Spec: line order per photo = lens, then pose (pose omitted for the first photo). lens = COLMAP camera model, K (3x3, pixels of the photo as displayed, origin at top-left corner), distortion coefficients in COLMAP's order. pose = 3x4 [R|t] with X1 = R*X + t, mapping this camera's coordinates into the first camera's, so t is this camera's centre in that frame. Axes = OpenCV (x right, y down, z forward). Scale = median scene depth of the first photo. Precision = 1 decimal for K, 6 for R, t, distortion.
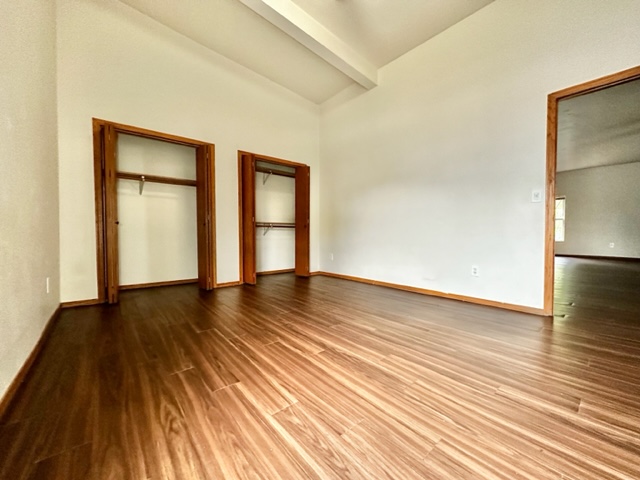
lens RADIAL K [[261.5, 0, 307.2], [0, 261.5, 239.0], [0, 0, 1]] dist [0.040773, 0.000008]
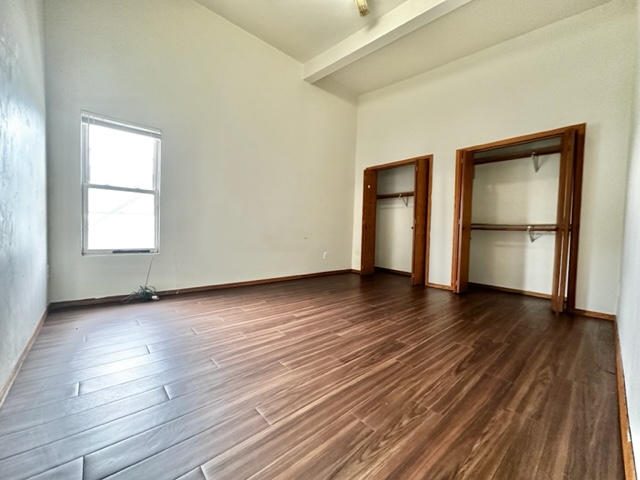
lens RADIAL K [[248.2, 0, 320.0], [0, 248.2, 240.0], [0, 0, 1]] dist [-0.000148, 0.000006]
pose [[0.050382, 0.028624, -0.998320, 0.946673], [-0.061582, 0.997776, 0.025501, -0.005712], [0.996830, 0.060193, 0.052032, 0.735052]]
